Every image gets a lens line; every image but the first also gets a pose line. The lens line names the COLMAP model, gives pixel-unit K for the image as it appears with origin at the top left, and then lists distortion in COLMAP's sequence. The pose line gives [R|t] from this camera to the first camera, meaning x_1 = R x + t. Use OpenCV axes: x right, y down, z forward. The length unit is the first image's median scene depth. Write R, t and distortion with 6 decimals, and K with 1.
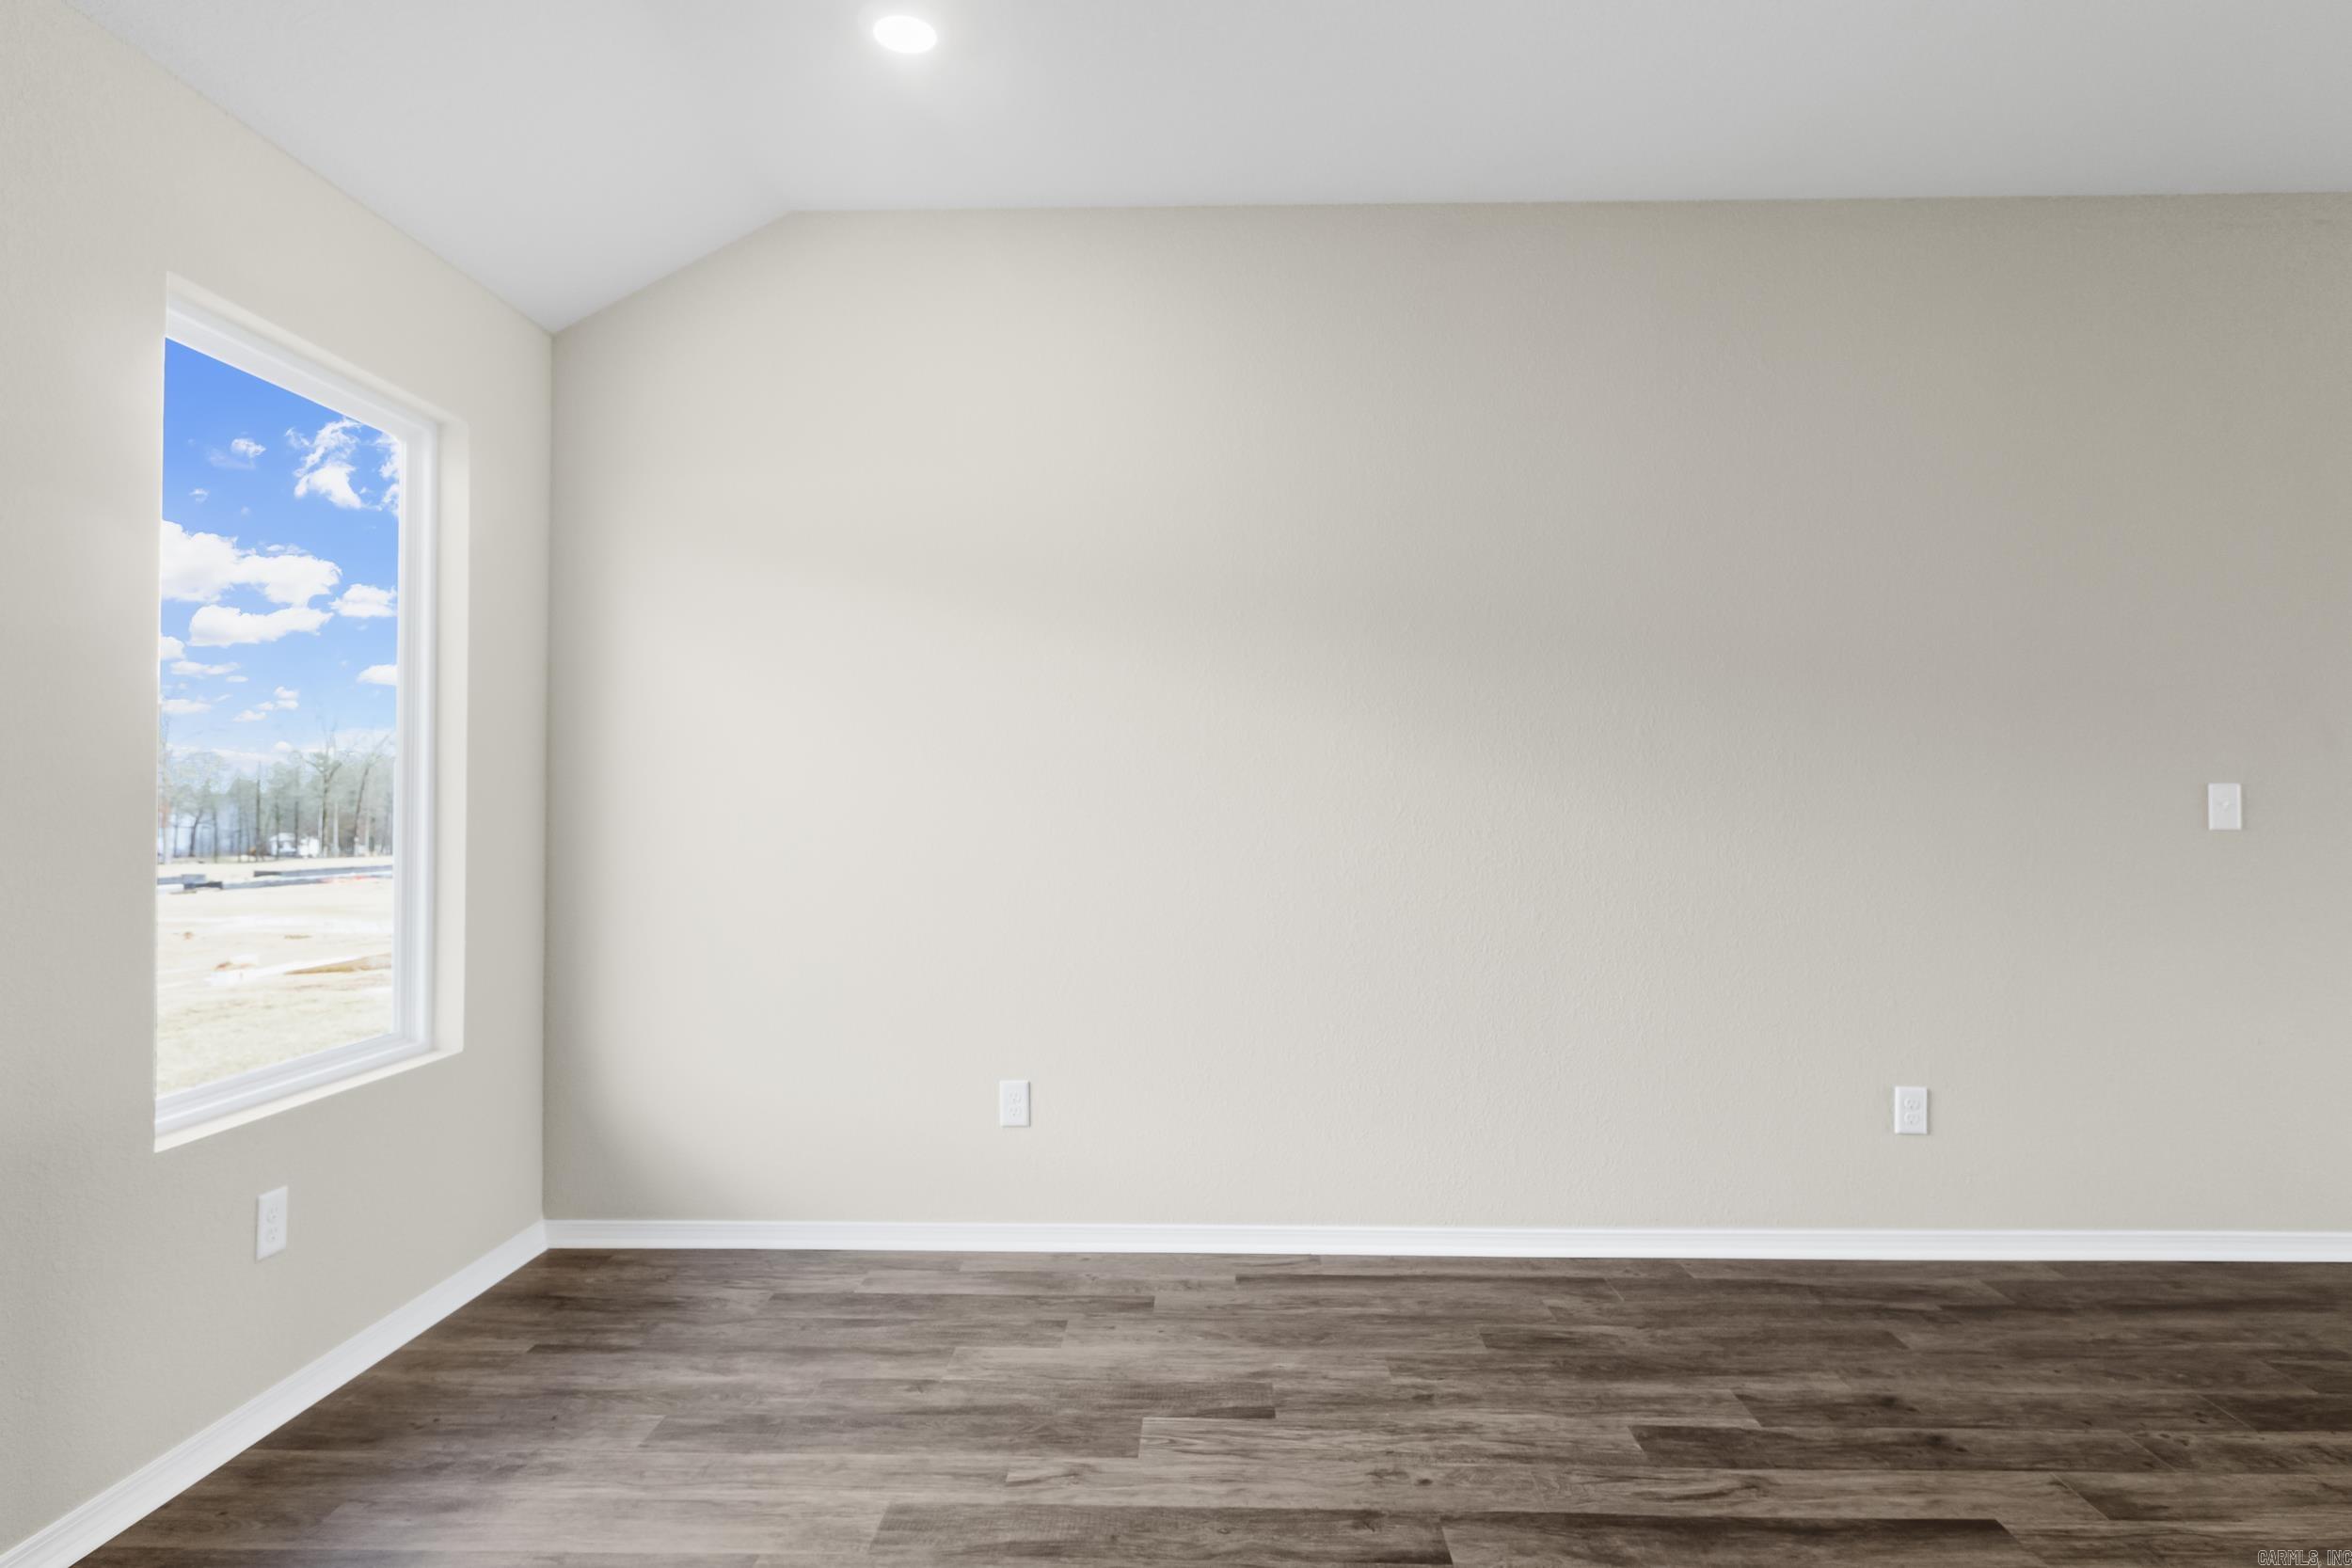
lens RADIAL K [[1290.1, 0, 1192.7], [0, 1290.1, 803.1], [0, 0, 1]] dist [0.003603, -0.000508]
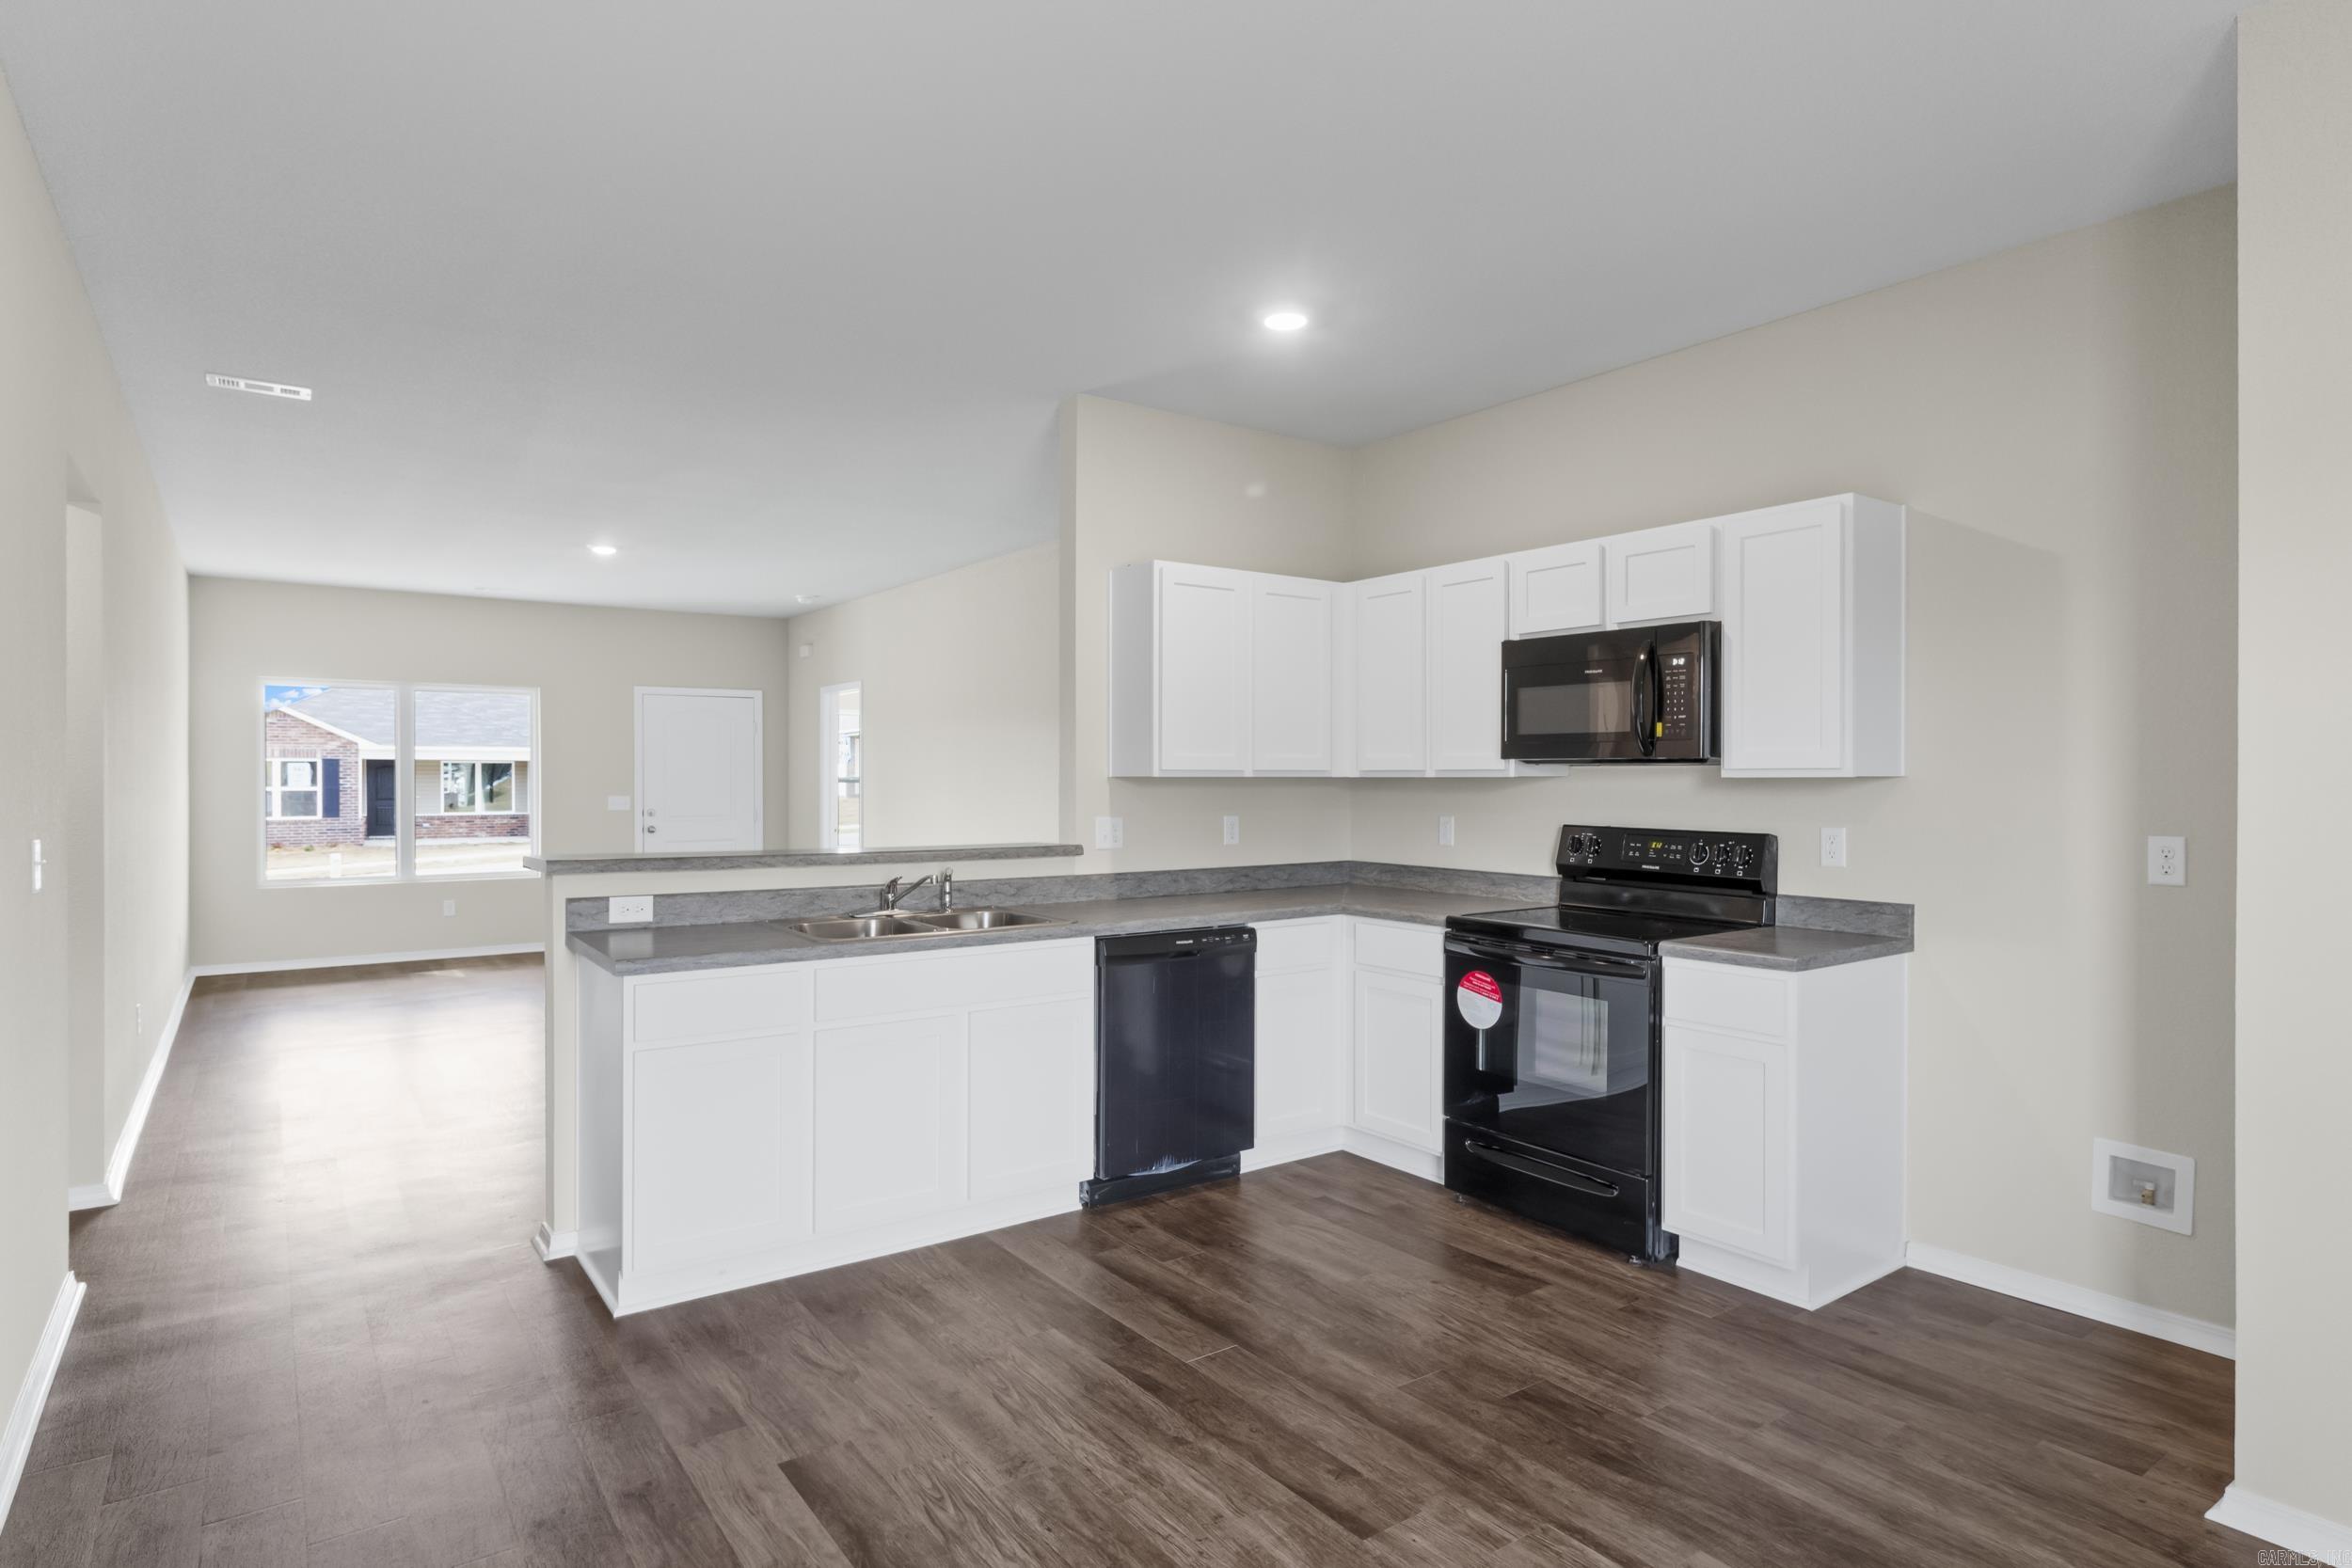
lens RADIAL K [[1277.9, 0, 1186.4], [0, 1277.9, 779.0], [0, 0, 1]] dist [0.002628, 0.000218]
pose [[-0.605386, 0.000762, 0.795932, -0.442845], [0.000818, 1.000000, -0.000336, -0.067355], [-0.795932, 0.000447, -0.605386, 1.115509]]
